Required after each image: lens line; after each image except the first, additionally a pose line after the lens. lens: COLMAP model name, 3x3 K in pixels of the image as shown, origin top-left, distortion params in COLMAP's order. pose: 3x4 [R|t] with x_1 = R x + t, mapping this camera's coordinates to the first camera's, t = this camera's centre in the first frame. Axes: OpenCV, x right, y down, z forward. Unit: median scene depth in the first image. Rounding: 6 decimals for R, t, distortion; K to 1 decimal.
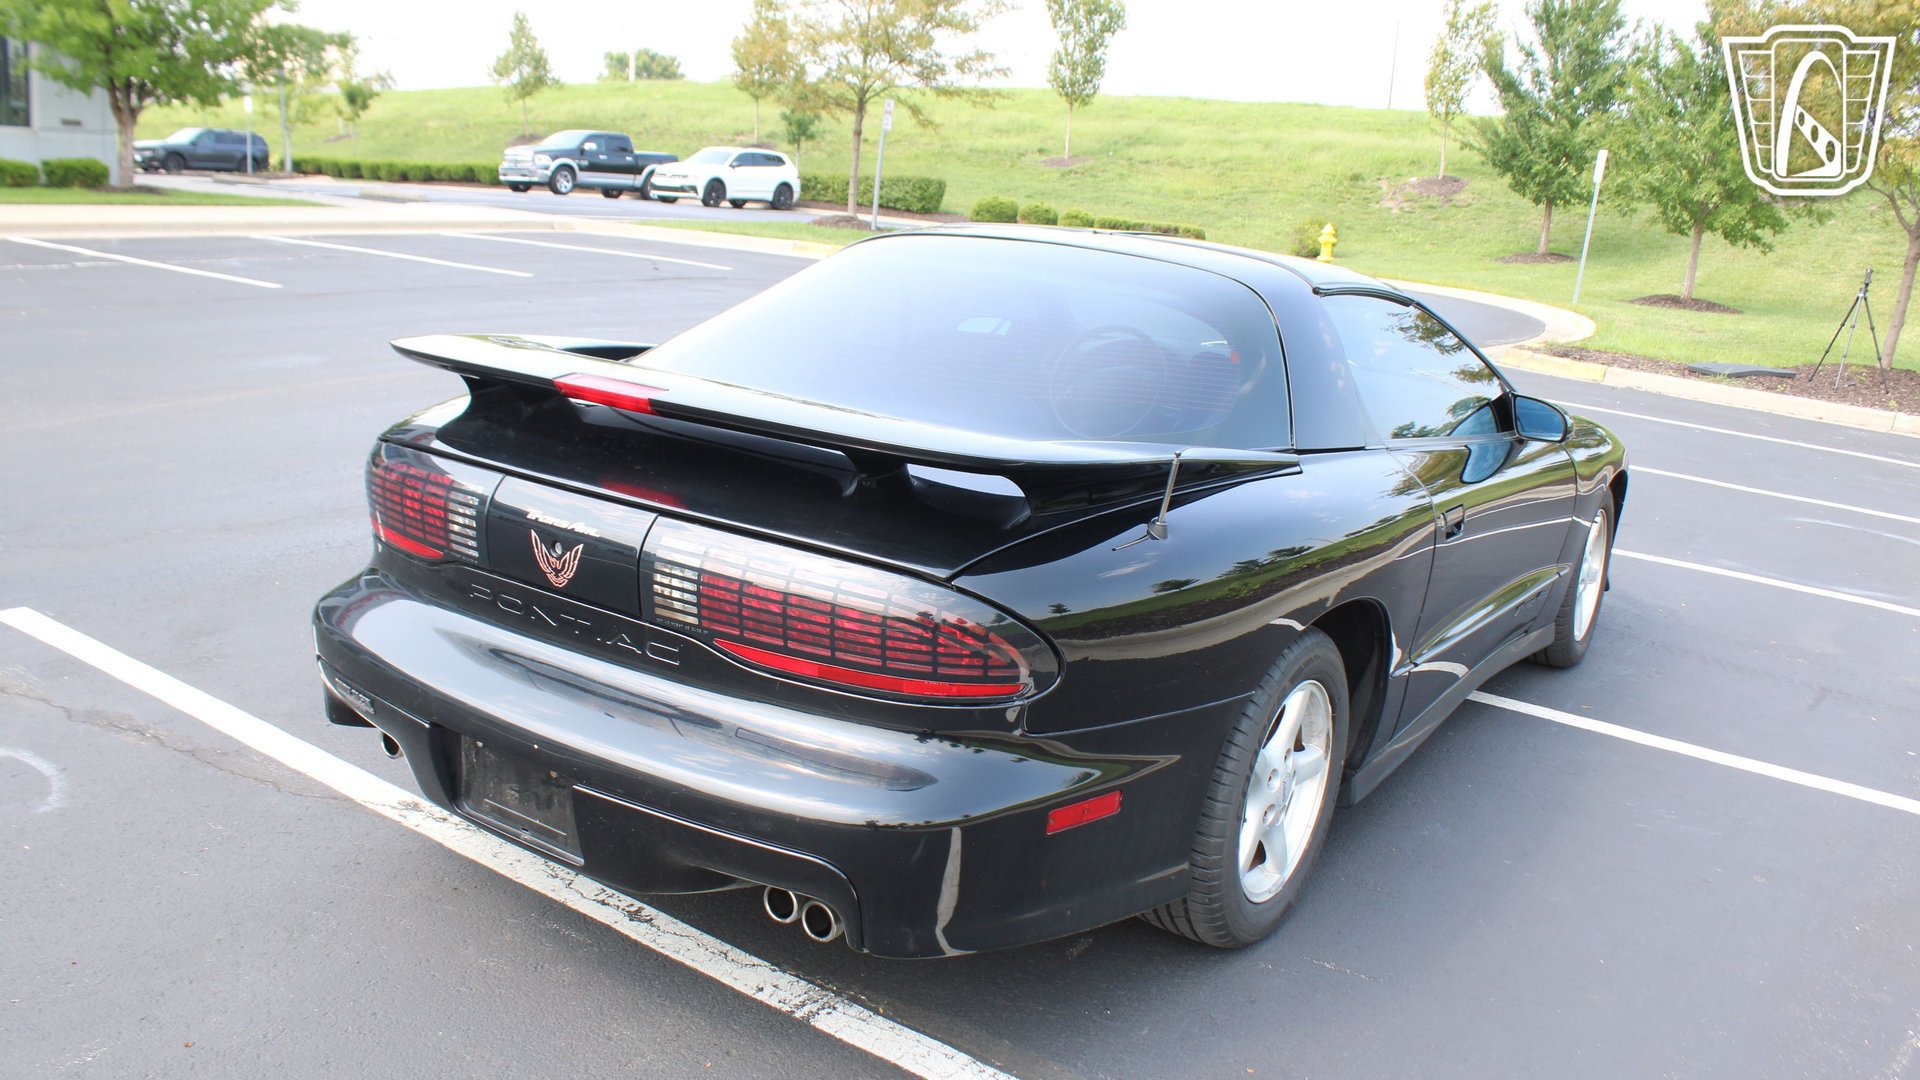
lens RADIAL K [[1618.3, 0, 939.5], [0, 1618.3, 587.1], [0, 0, 1]] dist [-0.172298, 0.147221]
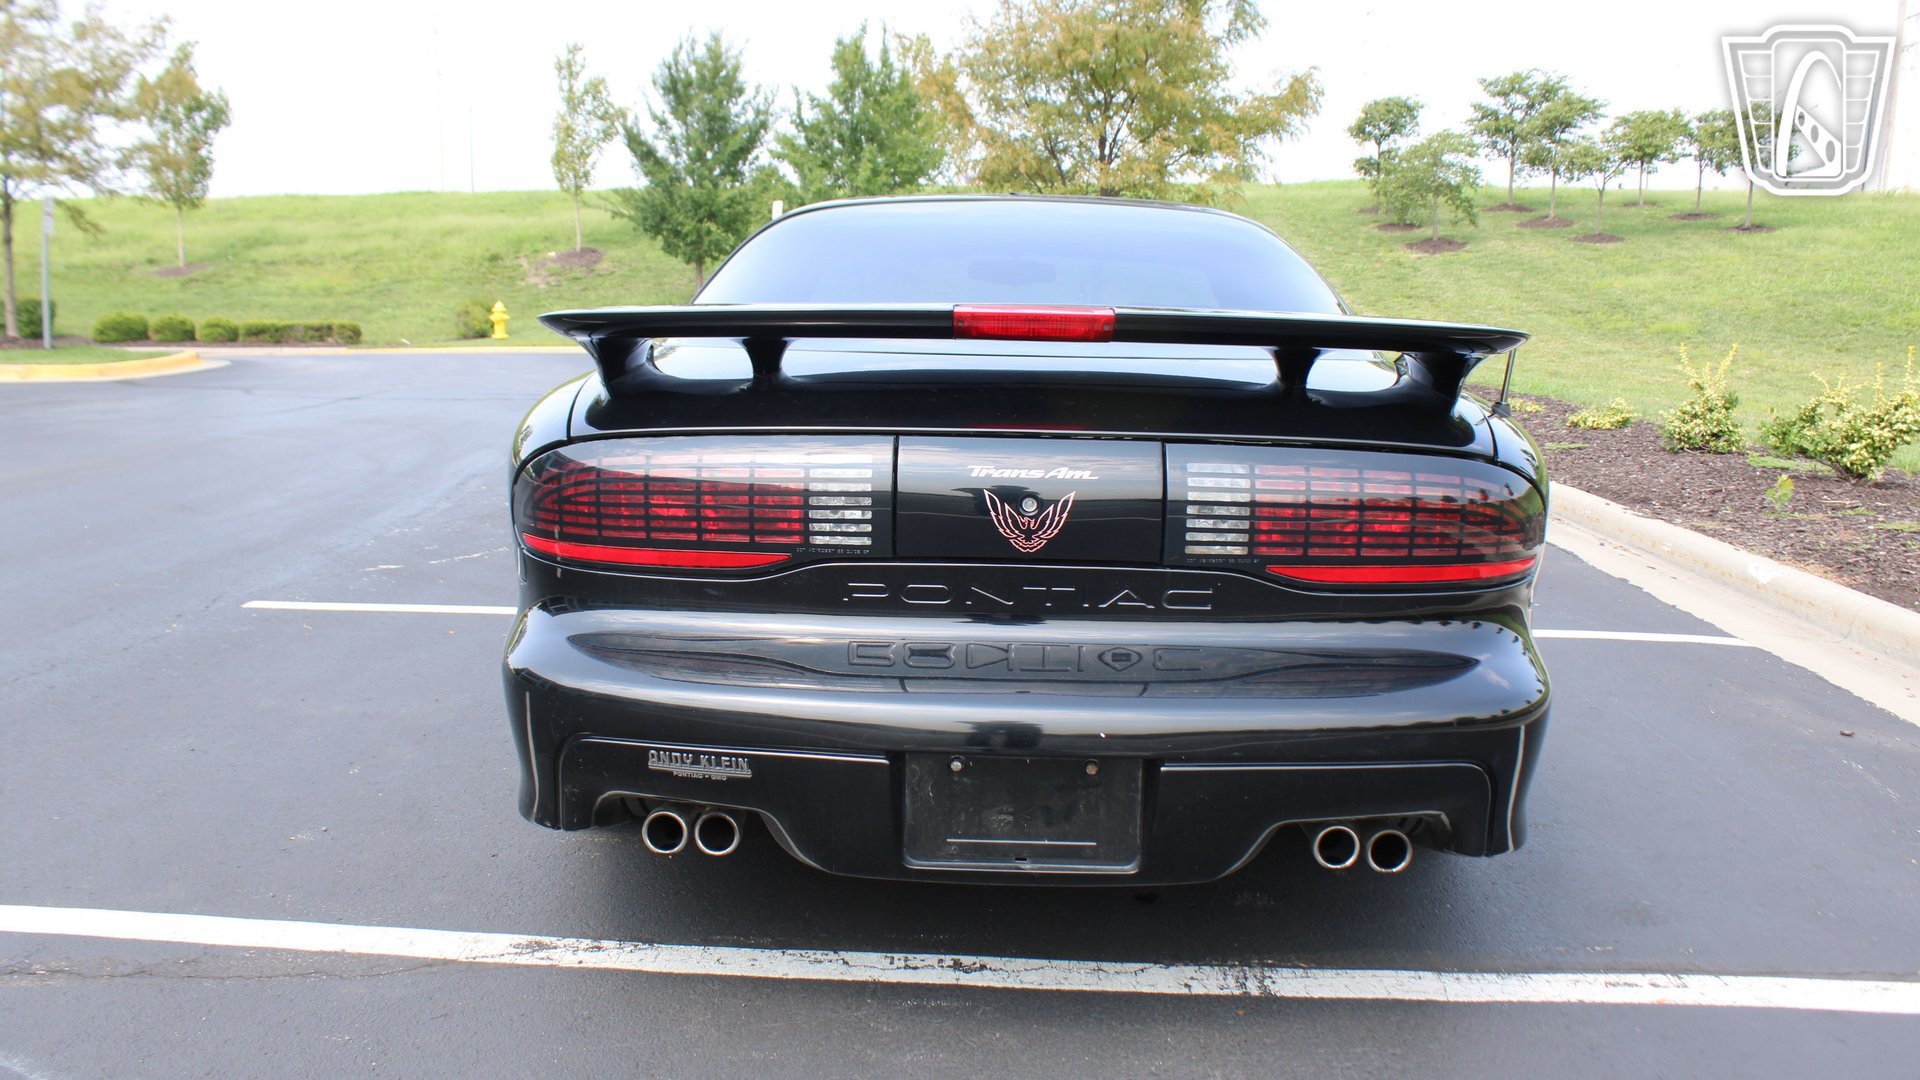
lens RADIAL K [[1618.3, 0, 932.3], [0, 1618.3, 549.5], [0, 0, 1]] dist [-0.172298, 0.147221]
pose [[0.845026, -0.151318, 0.512868, -0.129890], [0.190986, 0.981270, -0.025160, 0.001797], [-0.499455, 0.119212, 0.858098, 0.056688]]
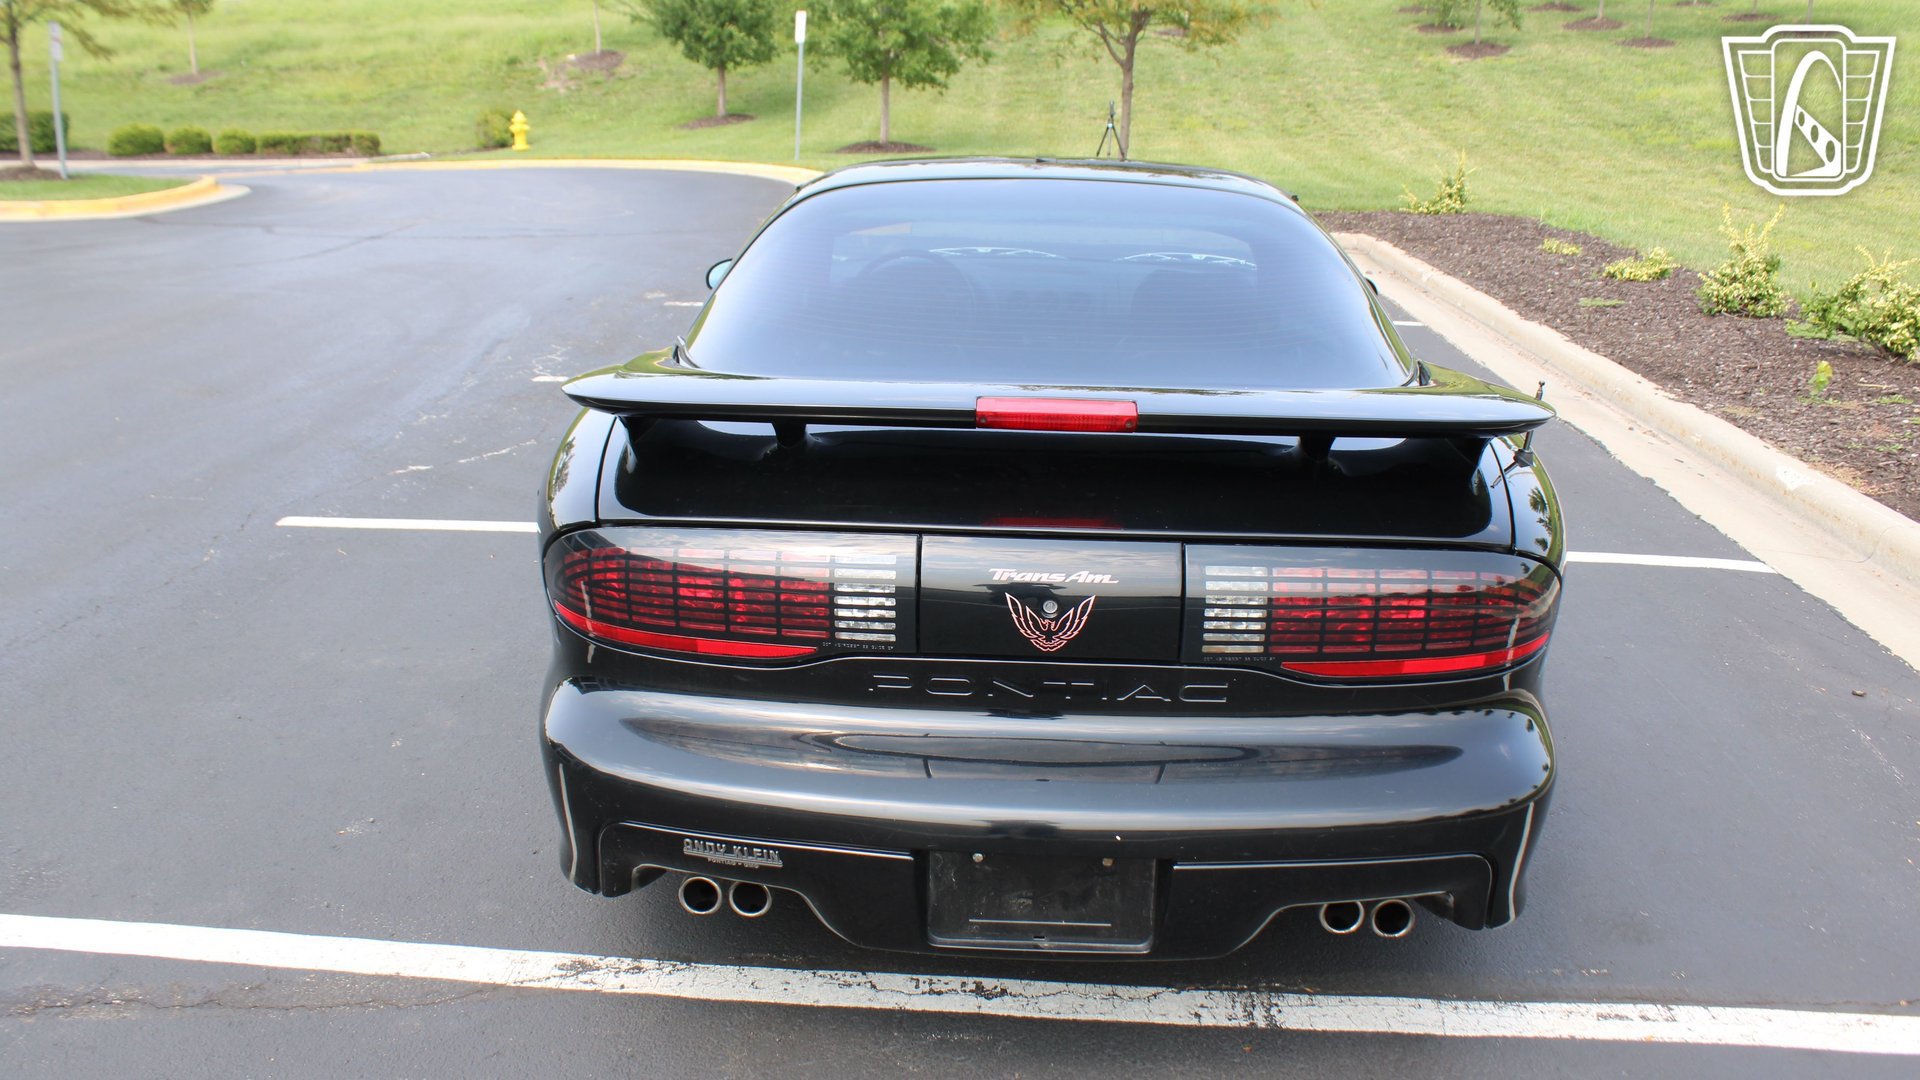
lens RADIAL K [[1618.3, 0, 928.7], [0, 1618.3, 557.4], [0, 0, 1]] dist [-0.172298, 0.147221]
pose [[0.854523, -0.217424, 0.471718, -0.125567], [0.191354, 0.976075, 0.103252, -0.027348], [-0.482881, 0.002034, 0.875683, 0.052125]]
